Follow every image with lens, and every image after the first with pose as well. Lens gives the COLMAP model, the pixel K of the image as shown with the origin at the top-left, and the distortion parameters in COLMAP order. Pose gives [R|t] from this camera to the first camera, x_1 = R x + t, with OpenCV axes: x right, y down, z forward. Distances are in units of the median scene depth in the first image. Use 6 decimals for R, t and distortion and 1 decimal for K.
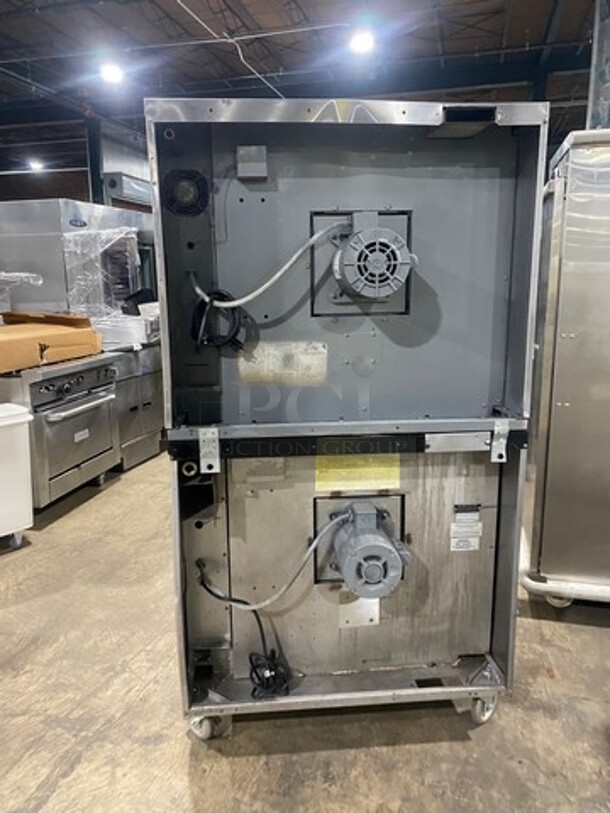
lens RADIAL K [[616.1, 0, 305.8], [0, 616.1, 407.2], [0, 0, 1]] dist [0.021927, -0.017589]
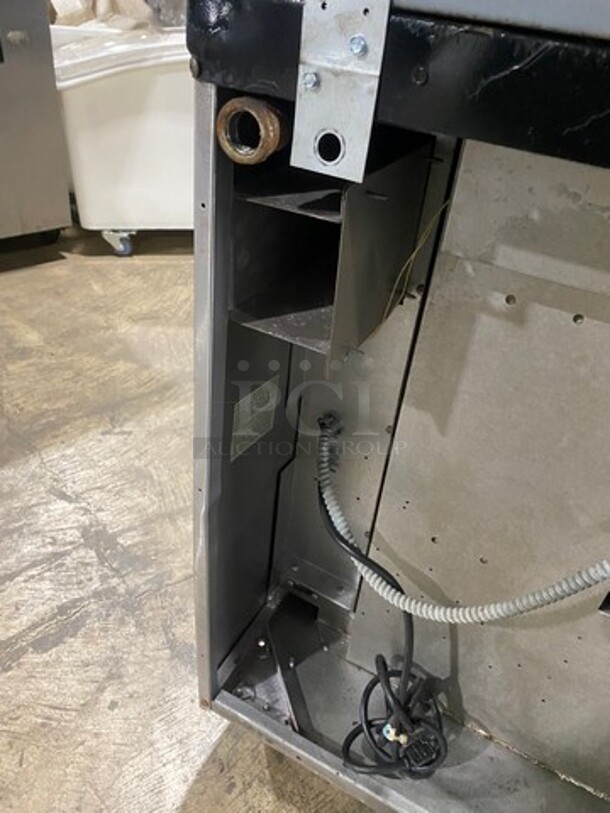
lens RADIAL K [[616.1, 0, 326.6], [0, 616.1, 399.8], [0, 0, 1]] dist [0.021927, -0.017589]
pose [[0.837022, 0.396090, -0.377500, -0.030353], [-0.222281, 0.876567, 0.426874, 0.073351], [0.499984, -0.273392, 0.821750, 0.706916]]
